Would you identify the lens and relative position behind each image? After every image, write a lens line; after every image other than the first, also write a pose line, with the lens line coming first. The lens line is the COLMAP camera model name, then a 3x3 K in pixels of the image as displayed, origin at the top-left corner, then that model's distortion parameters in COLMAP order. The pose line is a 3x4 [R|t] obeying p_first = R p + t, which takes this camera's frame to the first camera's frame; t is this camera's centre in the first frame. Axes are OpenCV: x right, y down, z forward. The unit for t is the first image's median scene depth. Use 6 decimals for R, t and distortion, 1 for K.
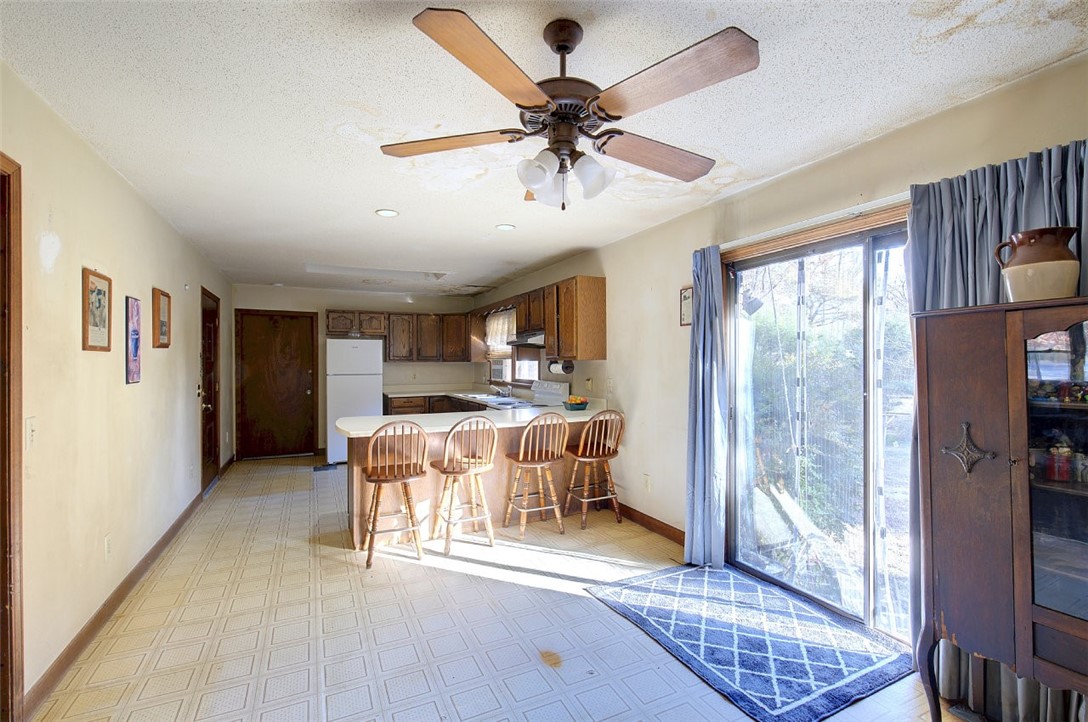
lens RADIAL K [[483.1, 0, 551.6], [0, 483.1, 360.7], [0, 0, 1]] dist [-0.001836, -0.000292]
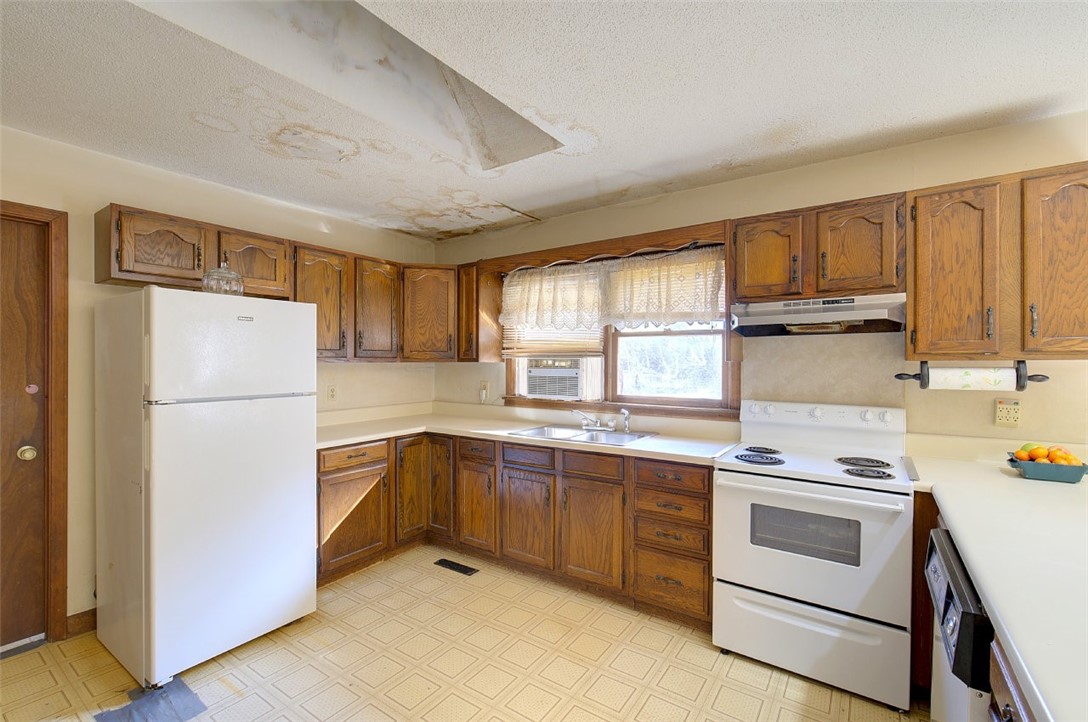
lens RADIAL K [[468.4, 0, 551.8], [0, 468.4, 361.1], [0, 0, 1]] dist [-0.001524, -0.000425]
pose [[0.871271, 0.003987, 0.490786, -0.366113], [-0.003664, 0.999992, -0.001618, 0.002044], [-0.490788, -0.000388, 0.871279, 0.576599]]
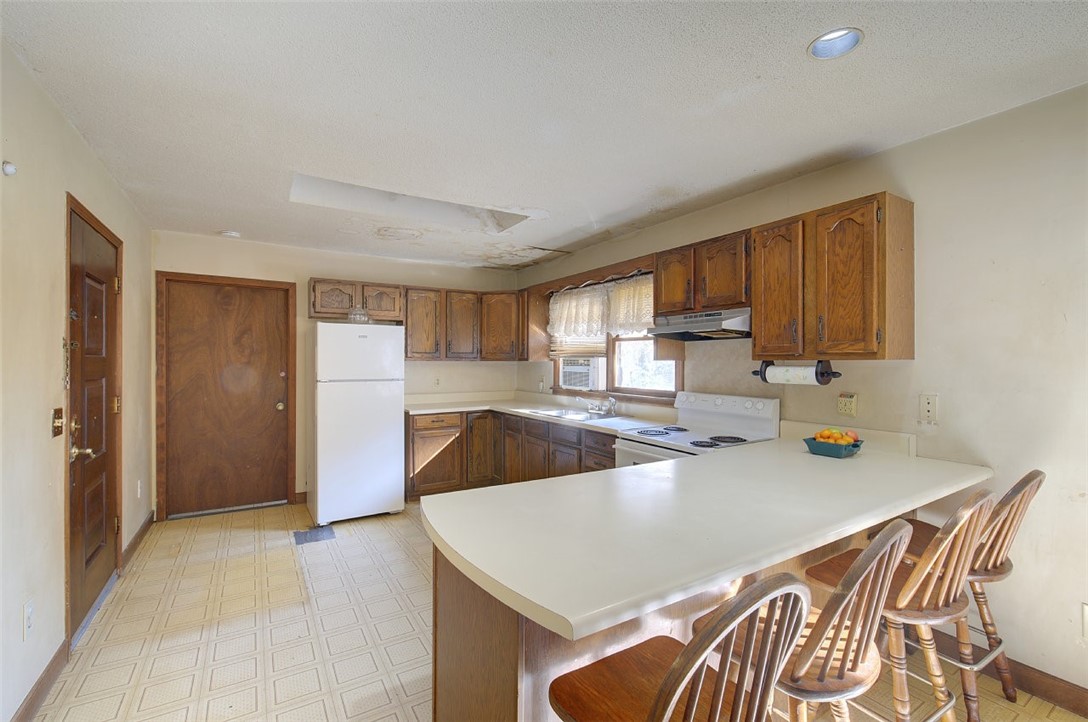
lens RADIAL K [[468.4, 0, 551.8], [0, 468.4, 361.1], [0, 0, 1]] dist [-0.001524, -0.000425]
pose [[0.994181, 0.005723, 0.107574, -0.220713], [-0.005906, 0.999982, 0.001380, 0.001441], [-0.107564, -0.002007, 0.994196, 0.356549]]
